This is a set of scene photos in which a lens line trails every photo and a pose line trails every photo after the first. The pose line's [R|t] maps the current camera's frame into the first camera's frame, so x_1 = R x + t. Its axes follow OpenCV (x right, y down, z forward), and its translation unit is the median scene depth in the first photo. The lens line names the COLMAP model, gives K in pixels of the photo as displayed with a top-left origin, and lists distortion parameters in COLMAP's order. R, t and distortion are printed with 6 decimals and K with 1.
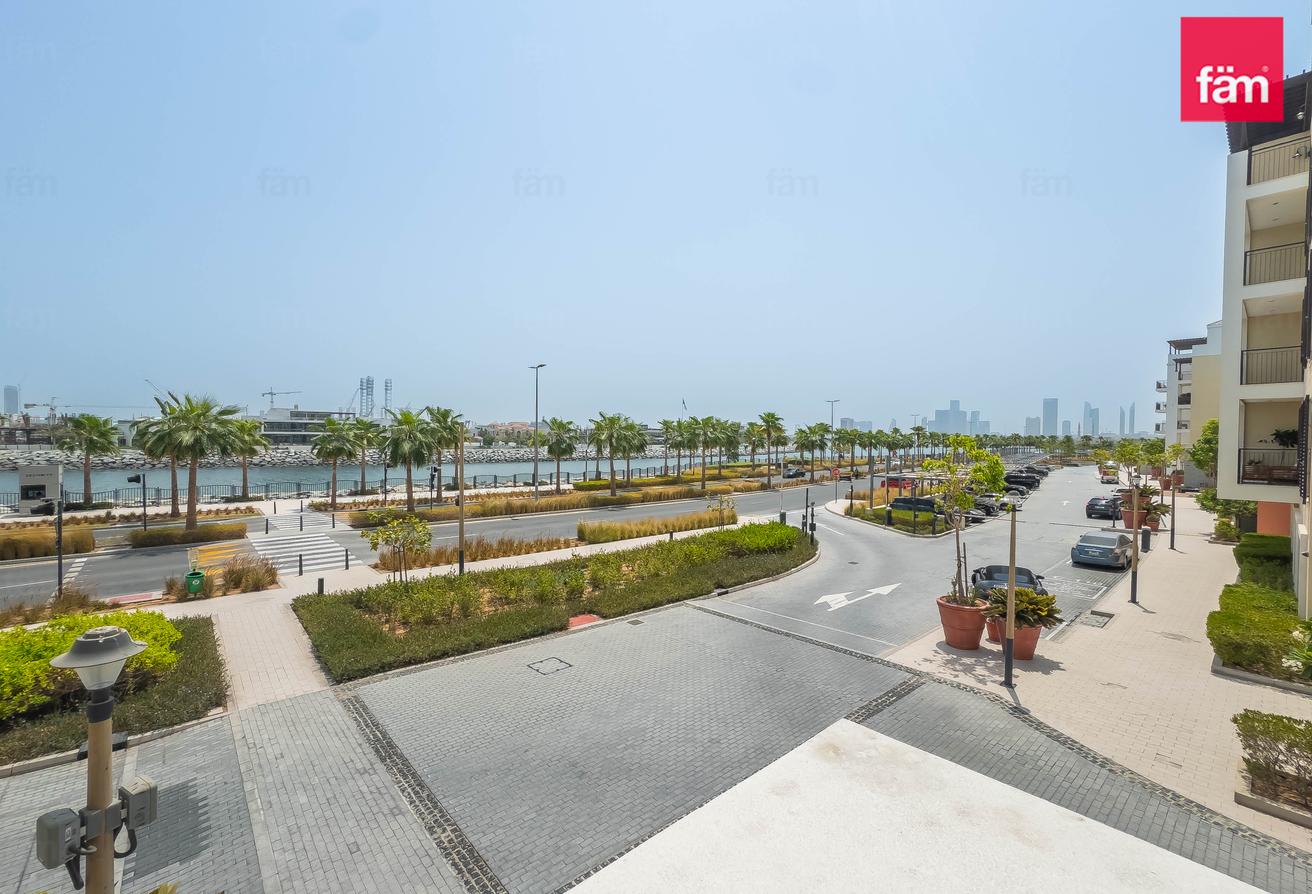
lens RADIAL K [[557.1, 0, 668.0], [0, 557.1, 447.3], [0, 0, 1]] dist [-0.037820, 0.015298]
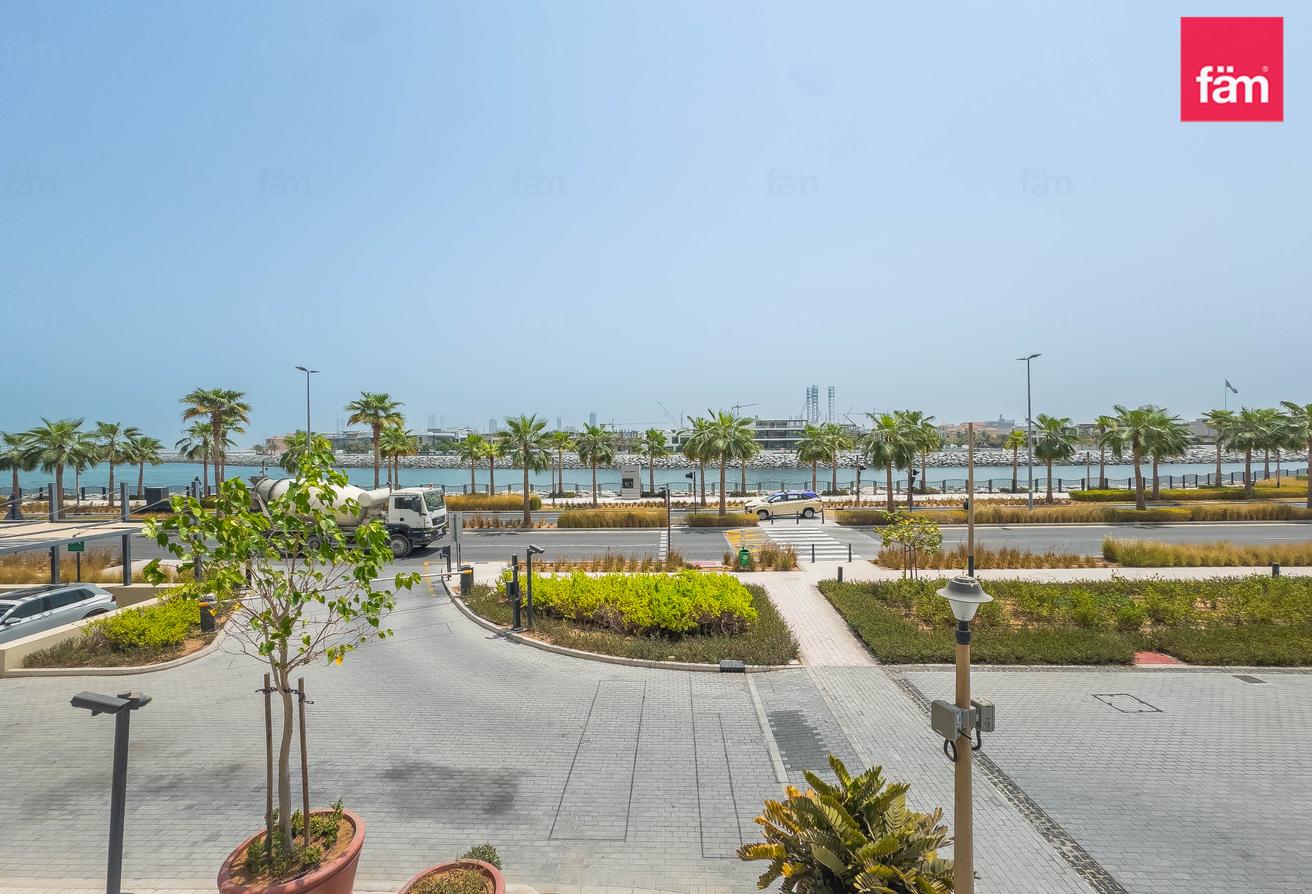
lens RADIAL K [[563.8, 0, 656.0], [0, 563.8, 447.0], [0, 0, 1]] dist [-0.042890, 0.021311]
pose [[0.719620, -0.013256, -0.694242, -0.068977], [0.008029, 0.999910, -0.010771, 0.002073], [0.694322, 0.002177, 0.719661, -0.057327]]
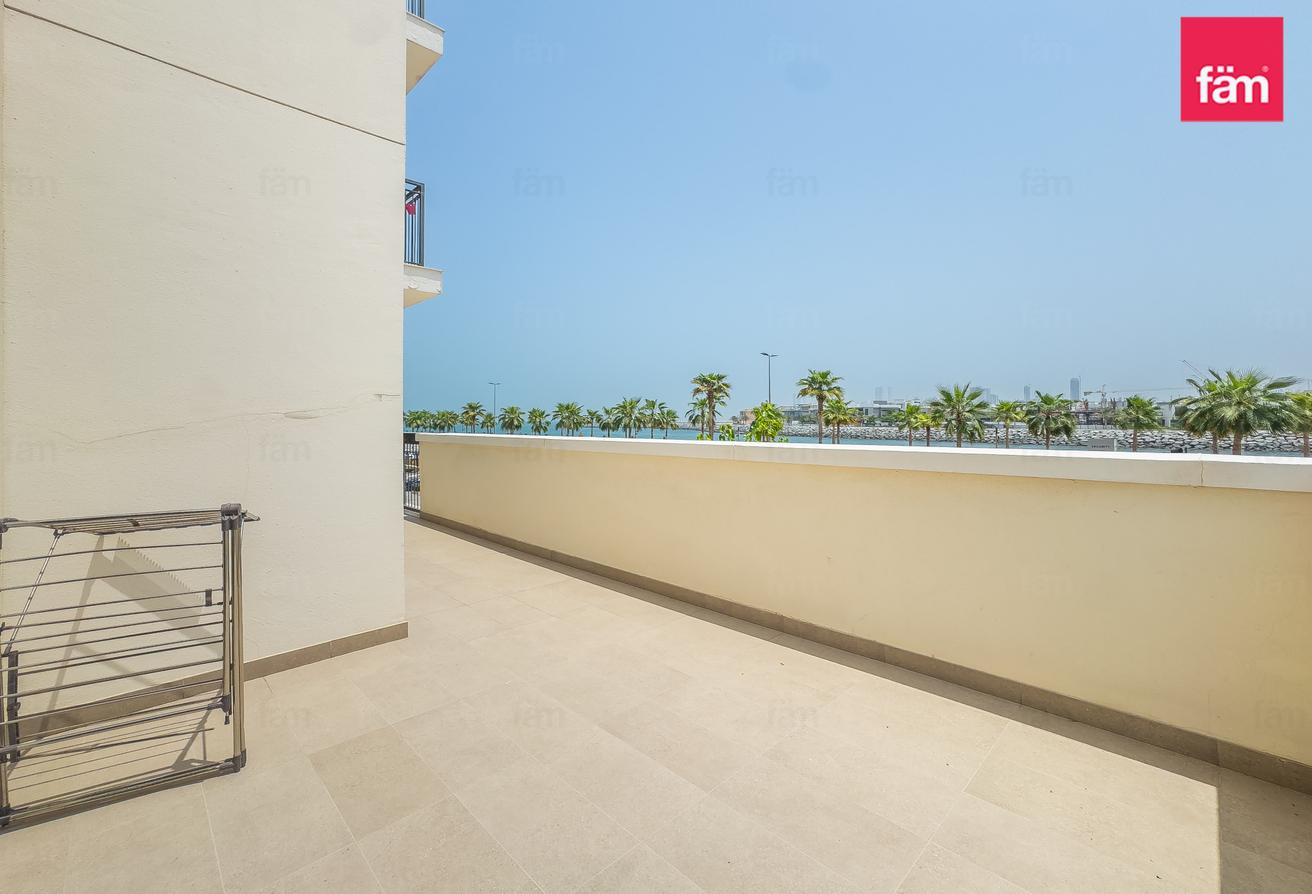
lens RADIAL K [[556.3, 0, 653.2], [0, 556.3, 417.3], [0, 0, 1]] dist [-0.034433, 0.016640]
pose [[0.036080, -0.013477, -0.999258, 0.080088], [-0.007472, 0.999877, -0.013755, 0.011461], [0.999321, 0.007962, 0.035975, -0.090471]]
